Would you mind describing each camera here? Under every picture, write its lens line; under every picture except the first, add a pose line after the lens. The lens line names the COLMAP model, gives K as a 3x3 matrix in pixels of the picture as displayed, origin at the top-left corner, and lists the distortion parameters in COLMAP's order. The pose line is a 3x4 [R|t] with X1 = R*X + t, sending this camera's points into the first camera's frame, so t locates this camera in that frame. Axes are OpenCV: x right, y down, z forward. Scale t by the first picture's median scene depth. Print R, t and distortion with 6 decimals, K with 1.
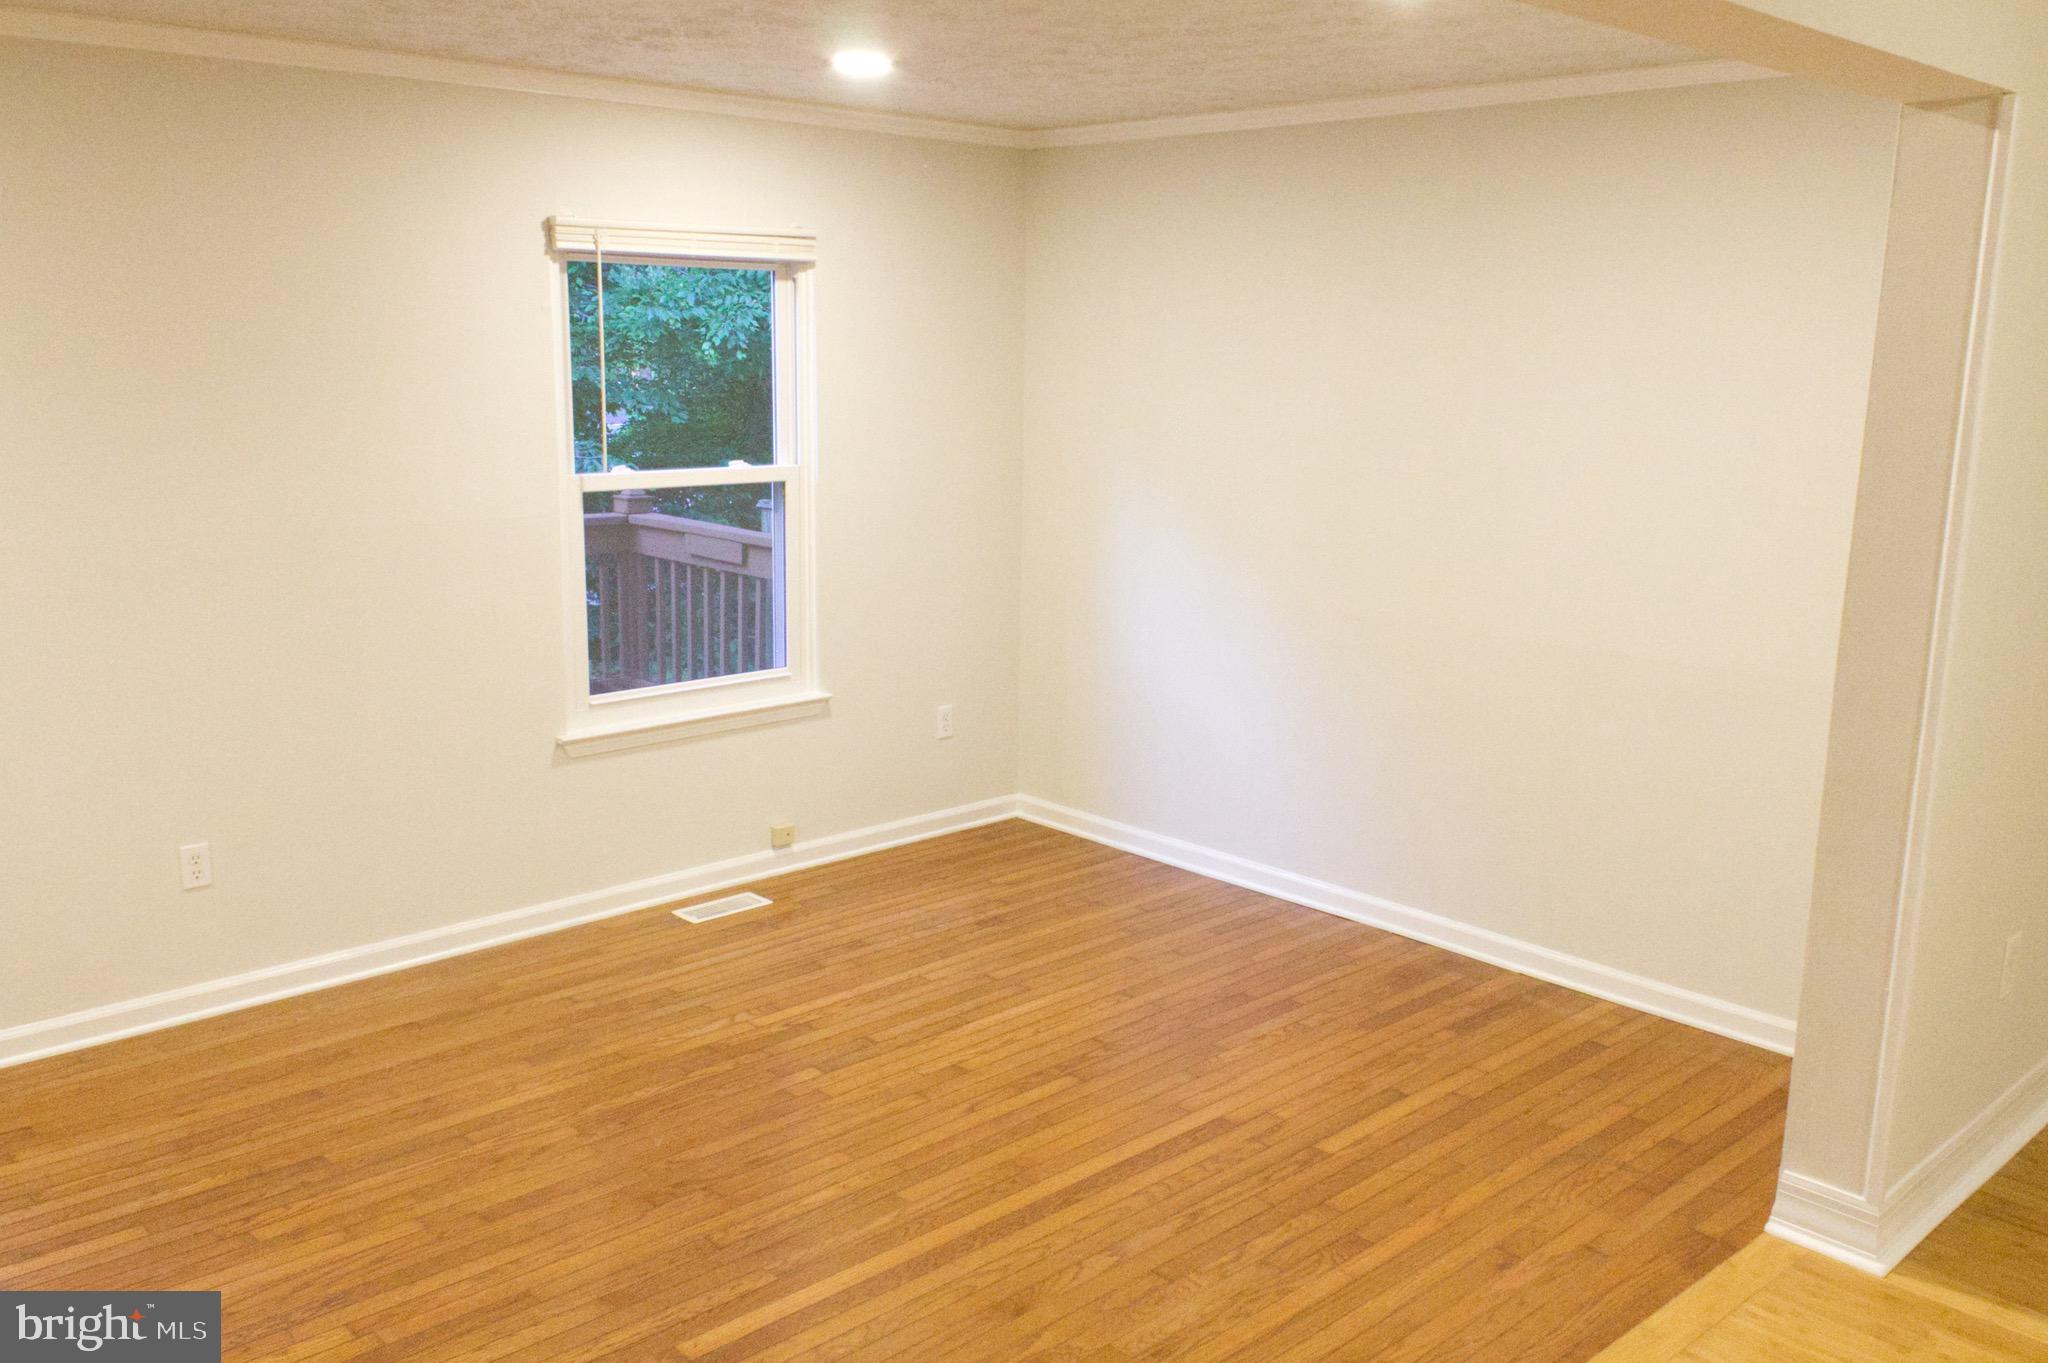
lens RADIAL K [[1722.0, 0, 1032.1], [0, 1722.0, 681.5], [0, 0, 1]] dist [0.047391, -0.074208]
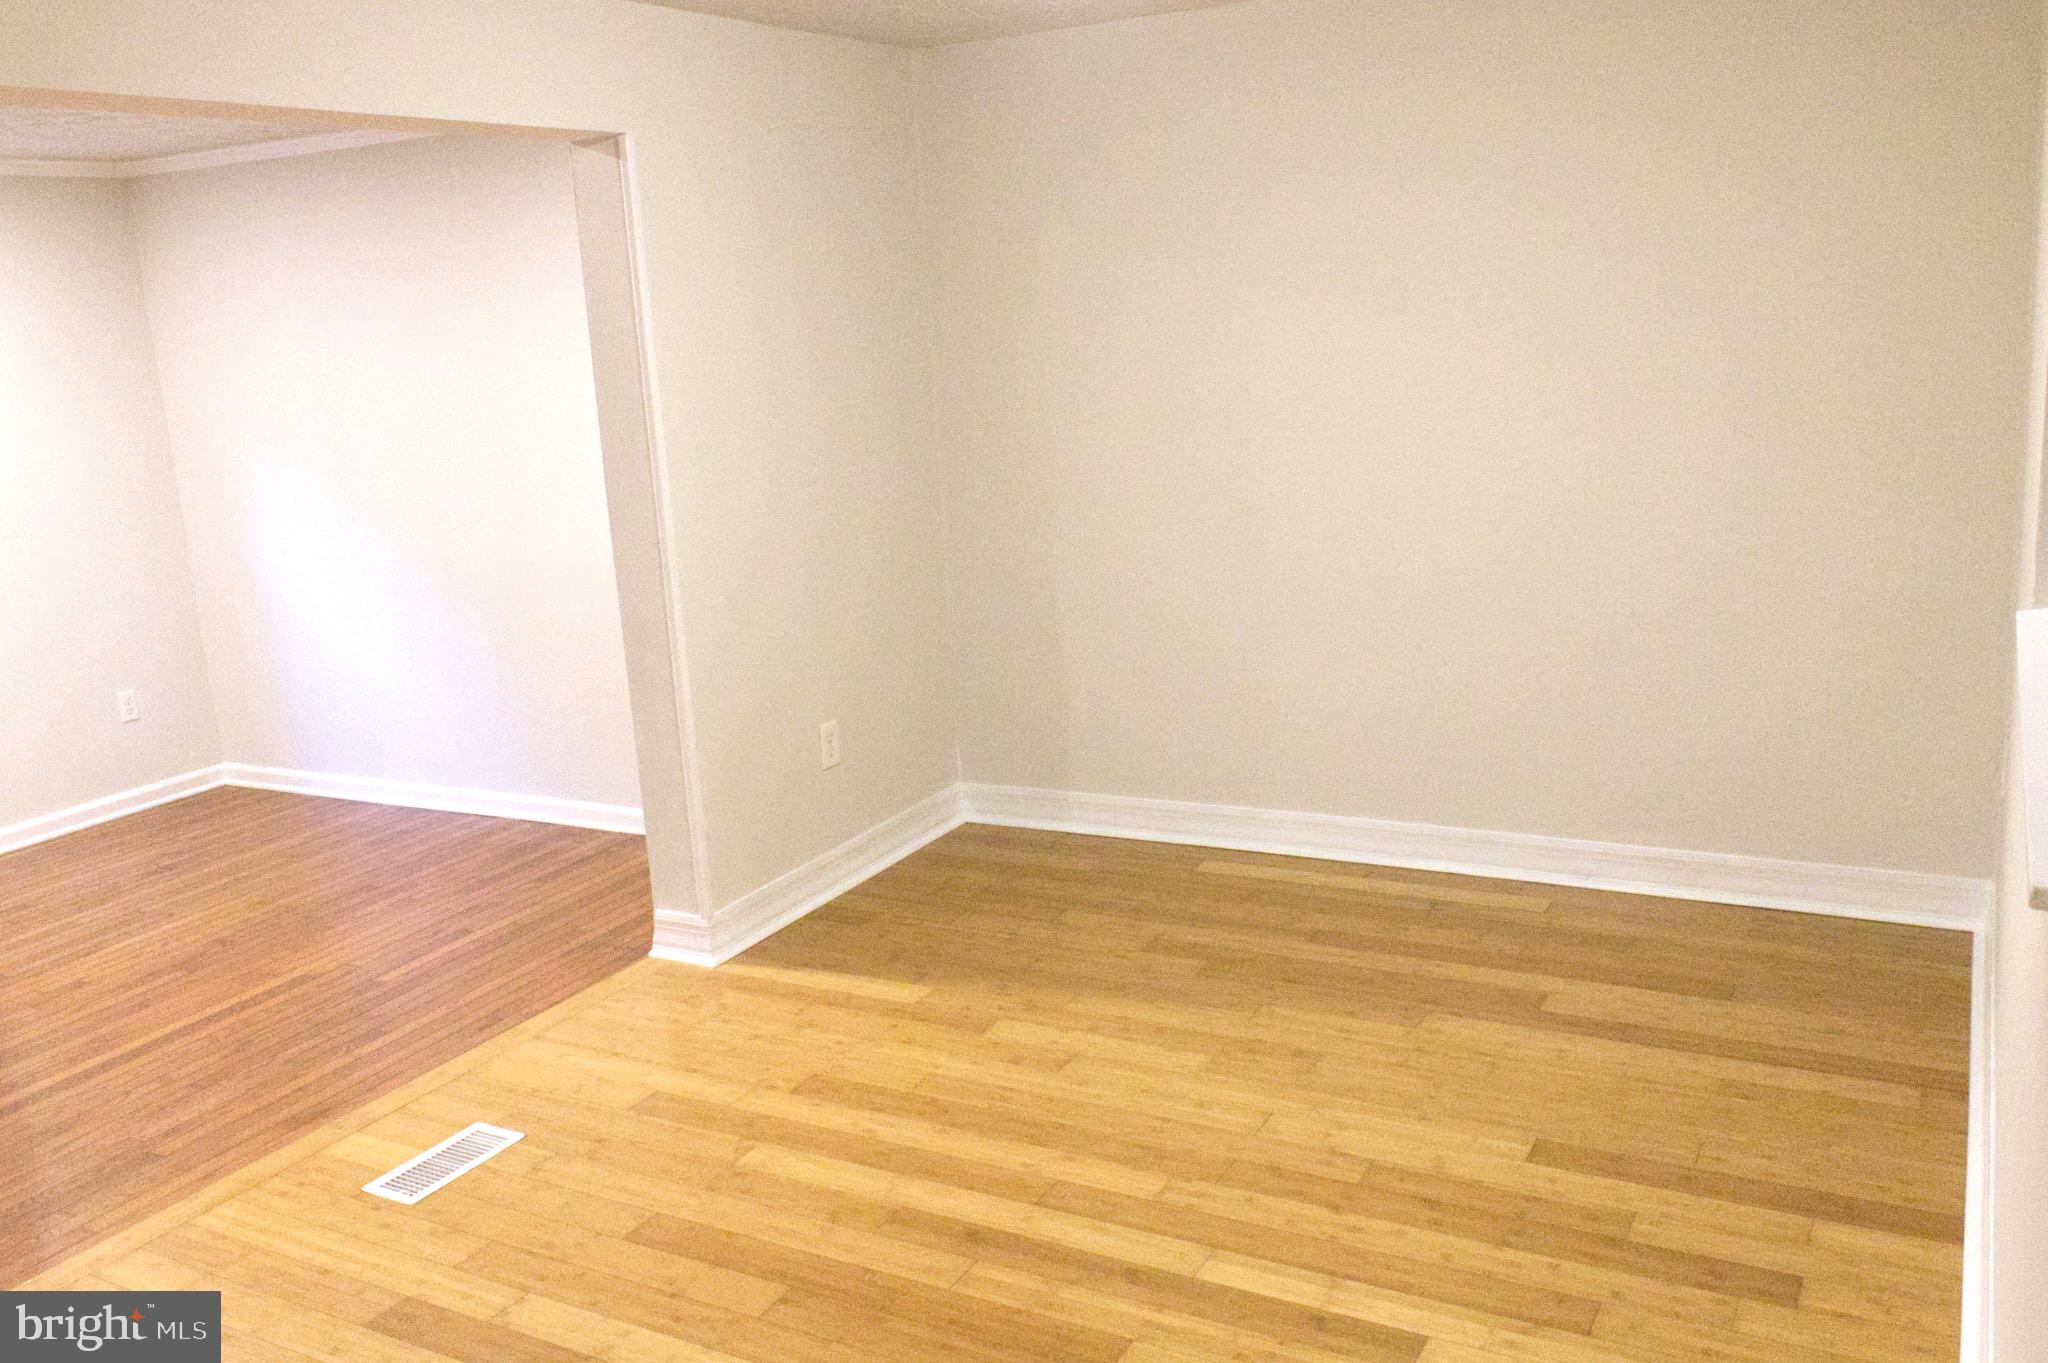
lens RADIAL K [[1722.0, 0, 1025.1], [0, 1722.0, 671.9], [0, 0, 1]] dist [0.047391, -0.074208]
pose [[0.949589, -0.138282, 0.281353, 0.226383], [0.136224, 0.990311, 0.026960, 0.061996], [-0.282355, 0.012727, 0.959226, -0.262497]]
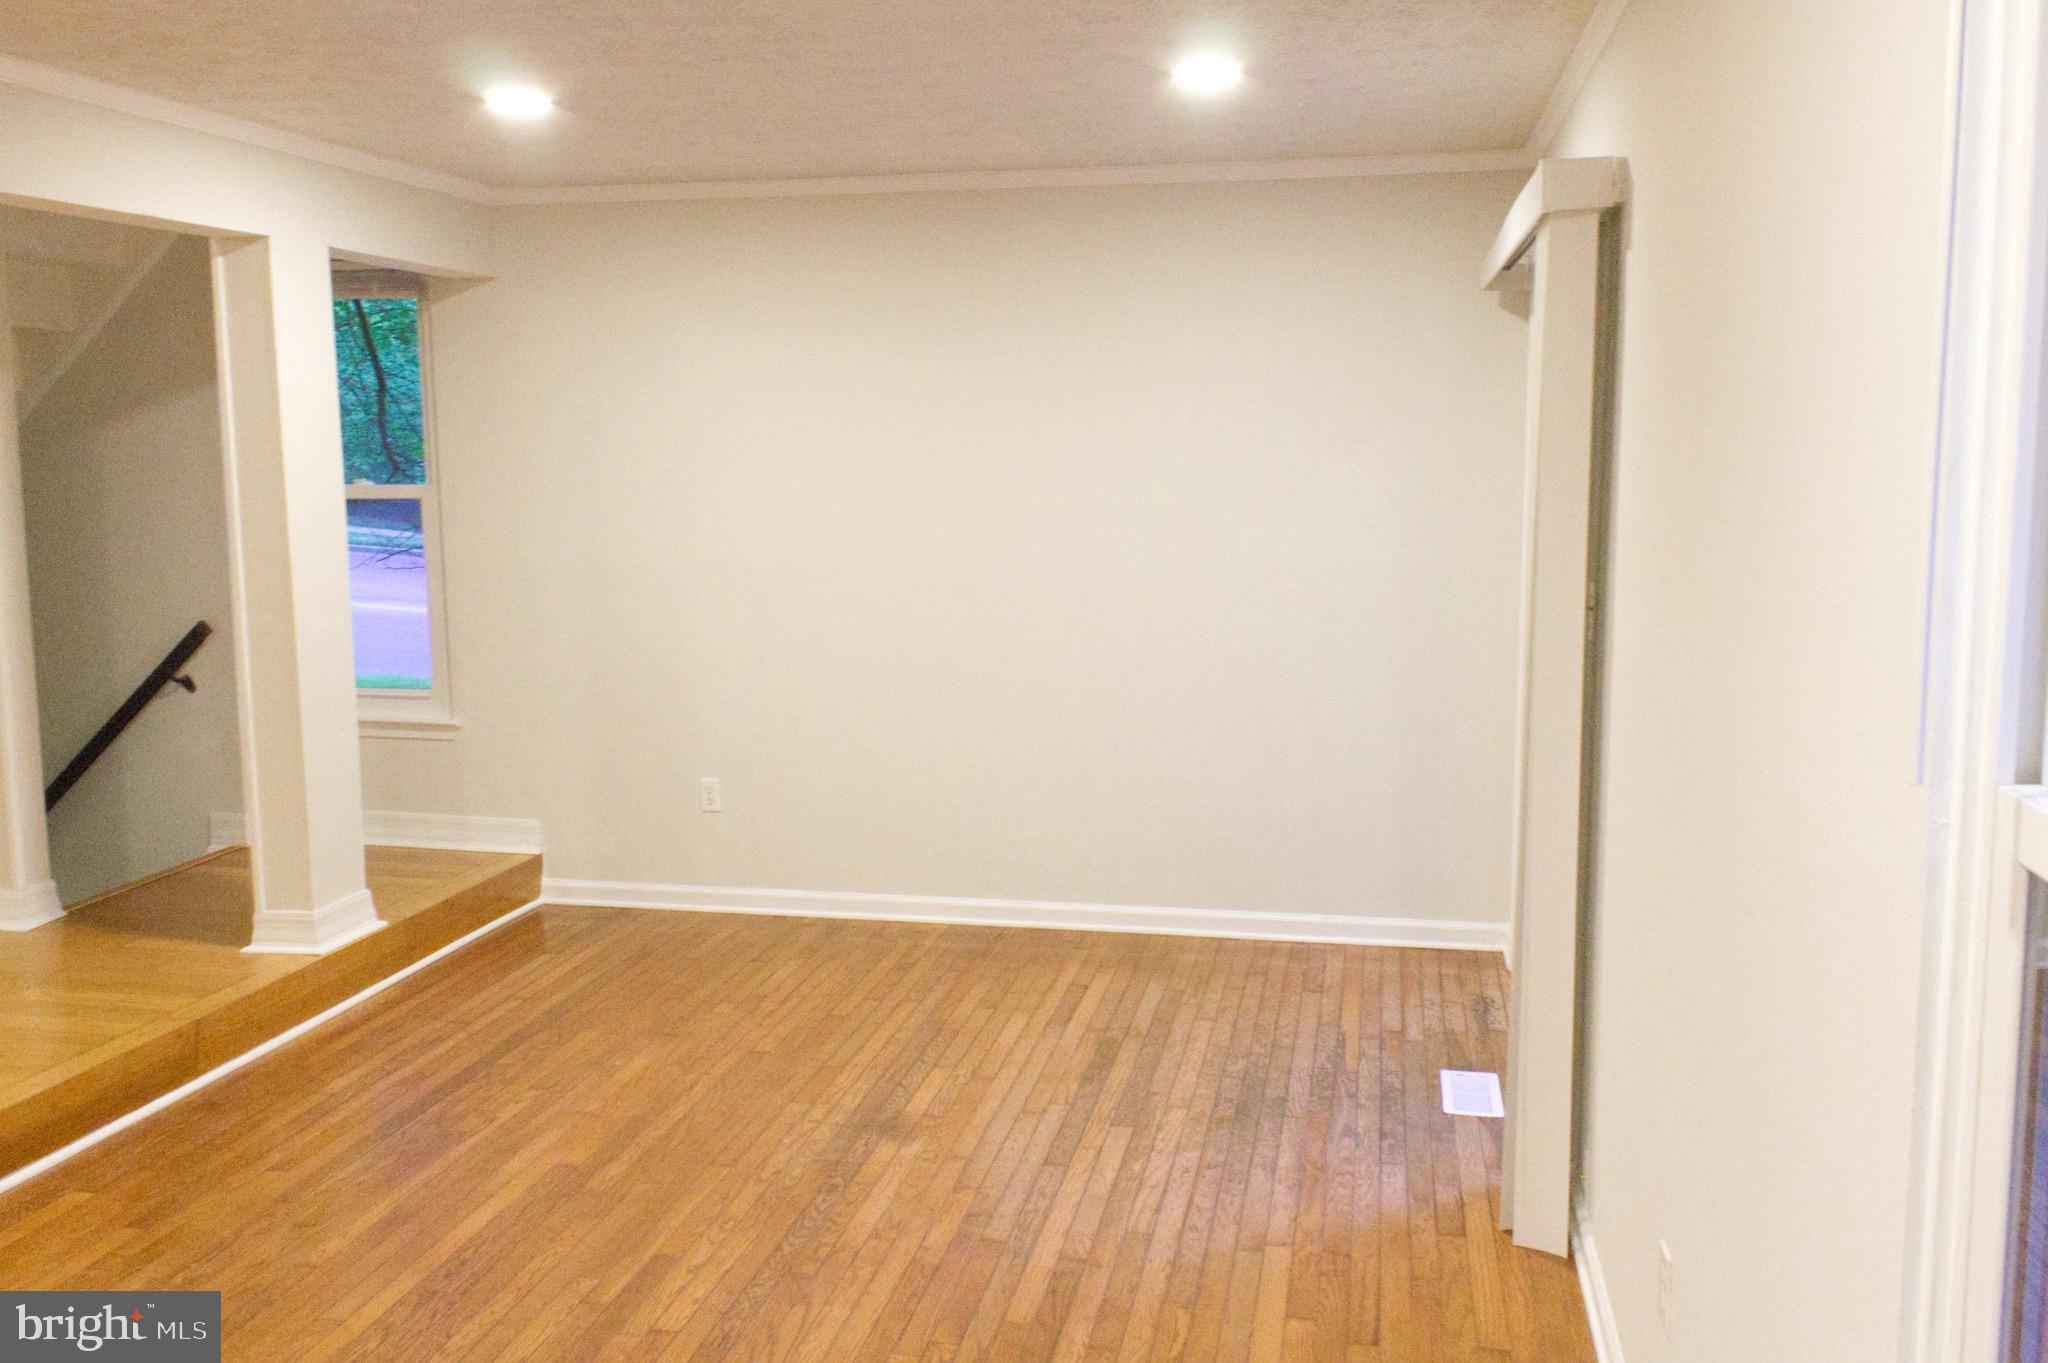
lens RADIAL K [[1722.0, 0, 1035.5], [0, 1722.0, 685.2], [0, 0, 1]] dist [0.047391, -0.074208]
pose [[-0.817654, 0.065822, -0.571934, -0.006495], [-0.121901, 0.951123, 0.283734, -0.193059], [0.562656, 0.301716, -0.769666, 1.135361]]
